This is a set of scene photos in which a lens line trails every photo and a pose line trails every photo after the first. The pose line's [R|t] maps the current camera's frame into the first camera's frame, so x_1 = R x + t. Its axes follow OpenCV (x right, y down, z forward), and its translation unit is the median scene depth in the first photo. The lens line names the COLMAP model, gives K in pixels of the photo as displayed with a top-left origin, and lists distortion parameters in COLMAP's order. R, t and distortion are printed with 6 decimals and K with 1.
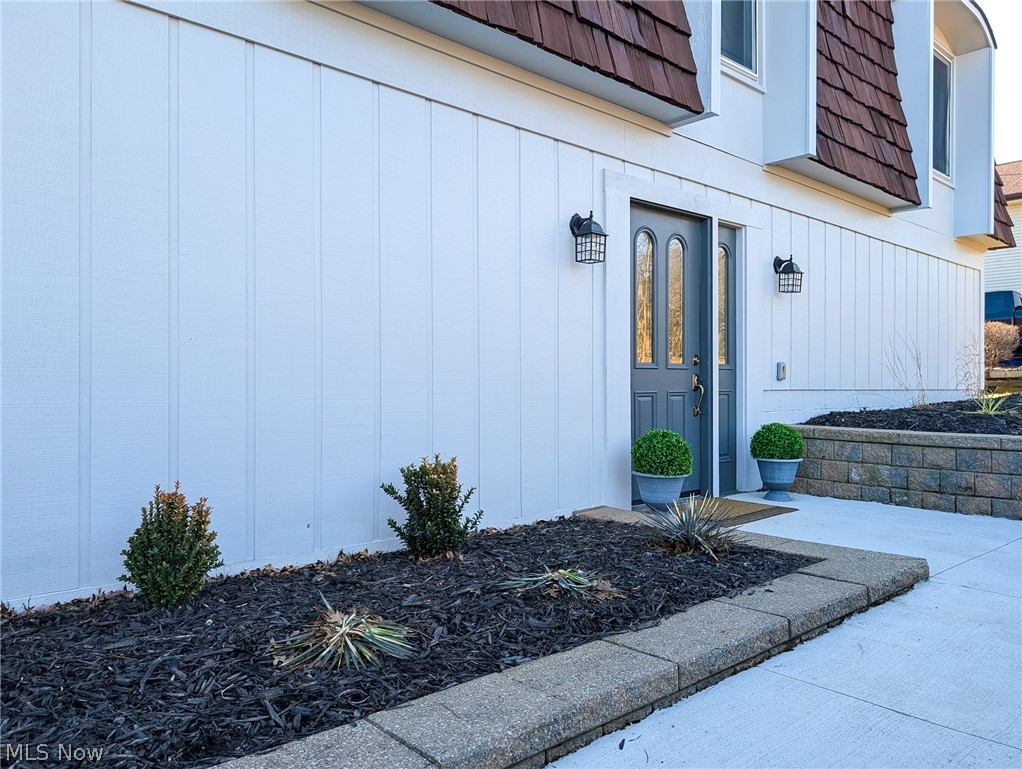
lens RADIAL K [[737.4, 0, 511.0], [0, 737.4, 384.5], [0, 0, 1]] dist [0.013574, -0.005682]
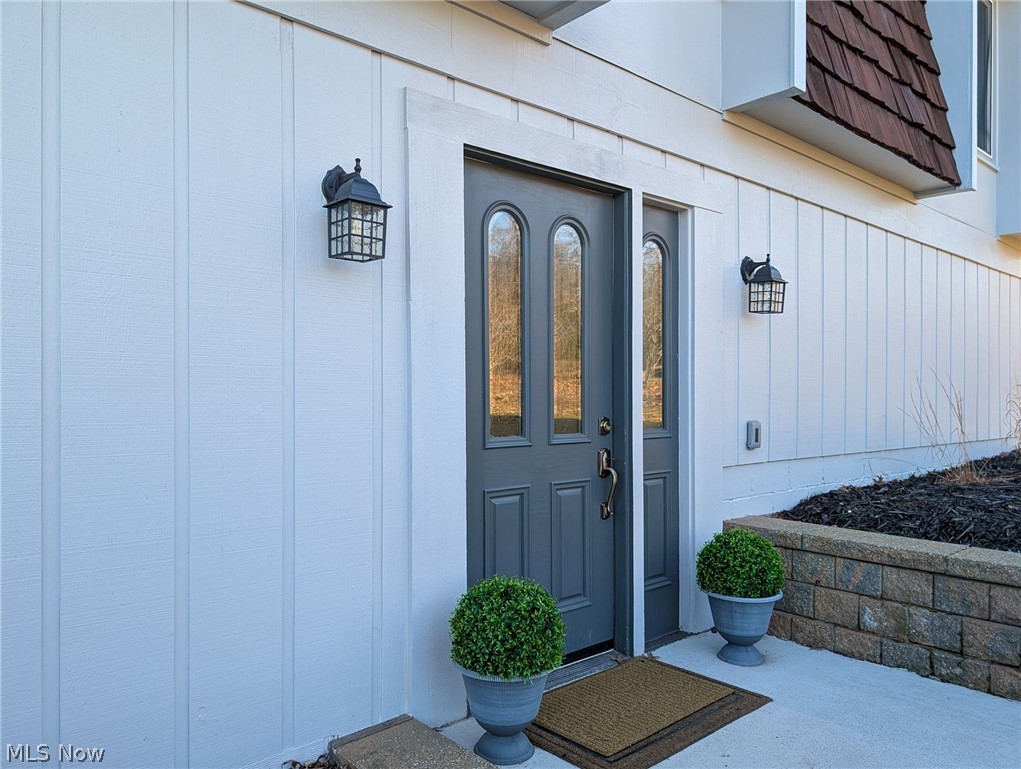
lens RADIAL K [[736.7, 0, 510.5], [0, 736.7, 384.5], [0, 0, 1]] dist [0.013574, -0.005682]
pose [[0.999976, 0.004789, -0.004958, 0.168104], [-0.004849, 0.999915, -0.012068, -0.056747], [0.004900, 0.012092, 0.999915, 0.379842]]
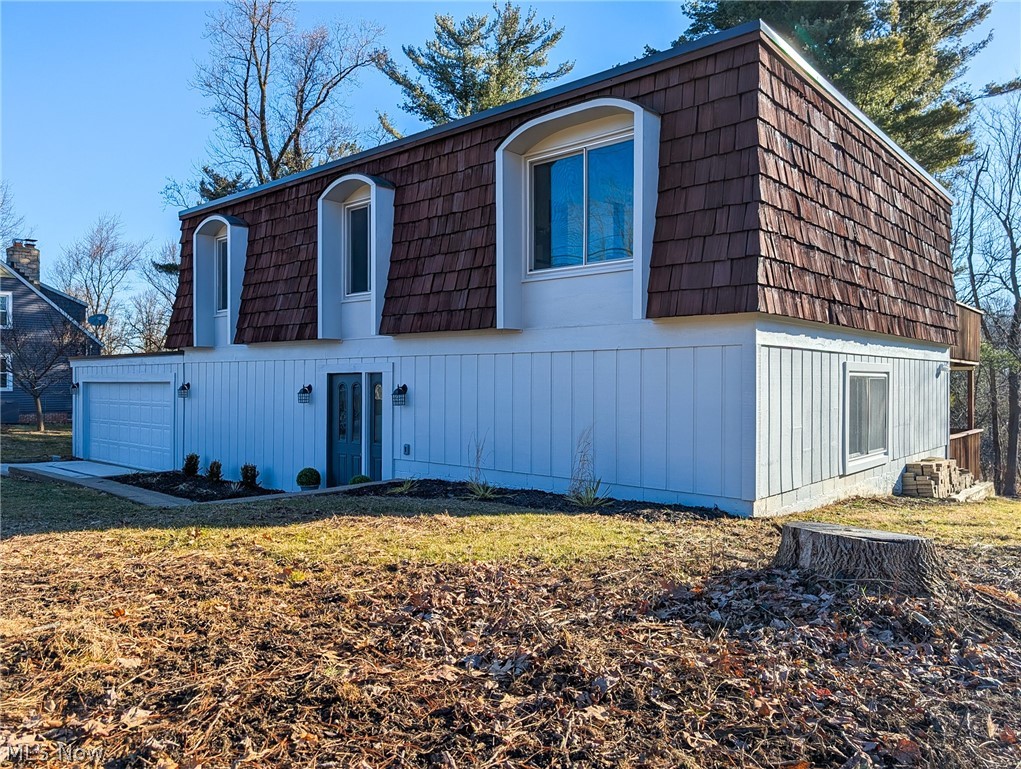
lens RADIAL K [[736.7, 0, 510.5], [0, 736.7, 384.5], [0, 0, 1]] dist [0.013574, -0.005682]
pose [[0.128329, 0.000040, -0.991732, 2.268791], [-0.000517, 1.000000, -0.000027, -0.183259], [0.991732, 0.000516, 0.128329, 1.091414]]
